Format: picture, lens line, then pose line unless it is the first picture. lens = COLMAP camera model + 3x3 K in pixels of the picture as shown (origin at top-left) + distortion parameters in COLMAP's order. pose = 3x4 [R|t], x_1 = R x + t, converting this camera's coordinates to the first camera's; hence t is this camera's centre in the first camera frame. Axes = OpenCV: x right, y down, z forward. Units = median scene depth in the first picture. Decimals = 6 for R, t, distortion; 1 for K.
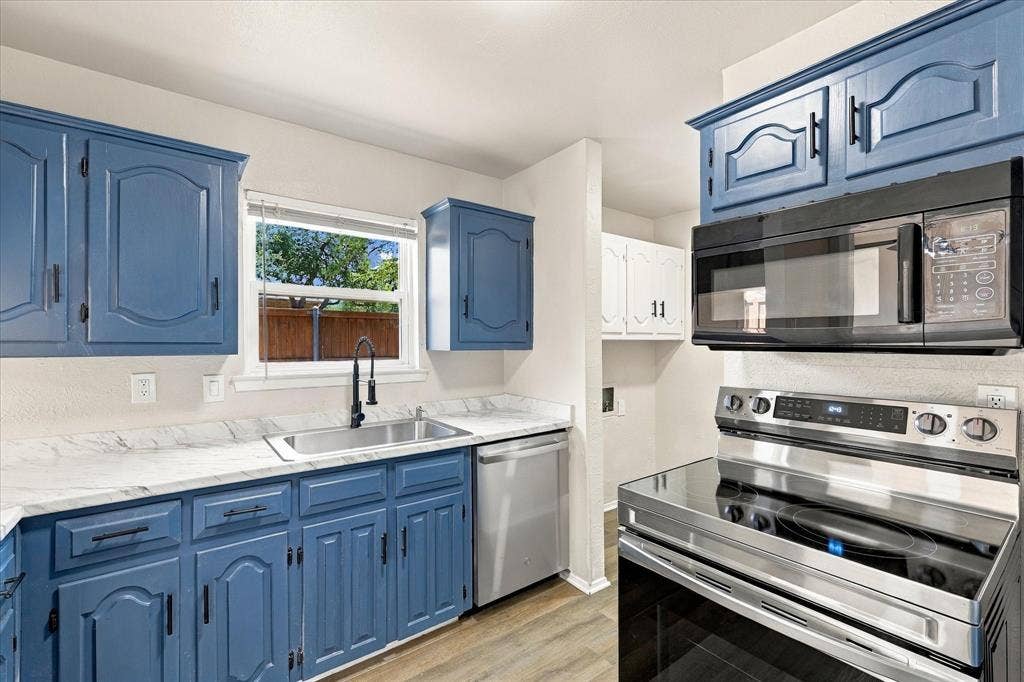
lens RADIAL K [[453.5, 0, 515.8], [0, 453.5, 339.7], [0, 0, 1]] dist [0.002402, 0.000284]
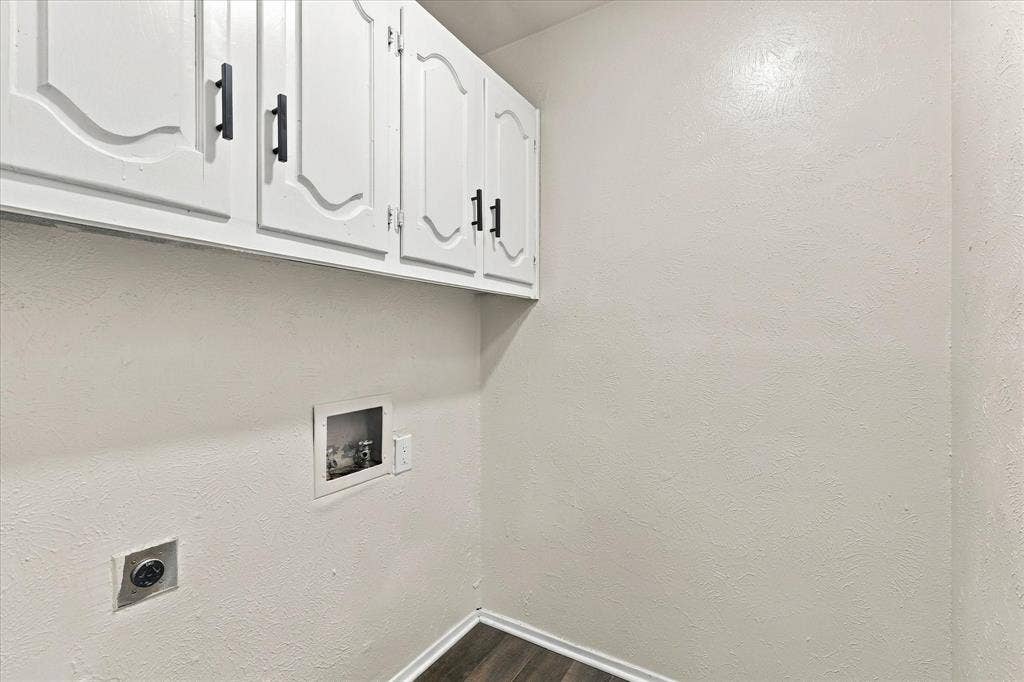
lens RADIAL K [[453.5, 0, 512.5], [0, 453.5, 341.3], [0, 0, 1]] dist [0.002402, 0.000284]
pose [[0.935105, 0.003987, 0.354350, 0.189423], [-0.004488, 0.999990, 0.000592, 0.047082], [-0.354344, -0.002144, 0.935113, 0.603551]]
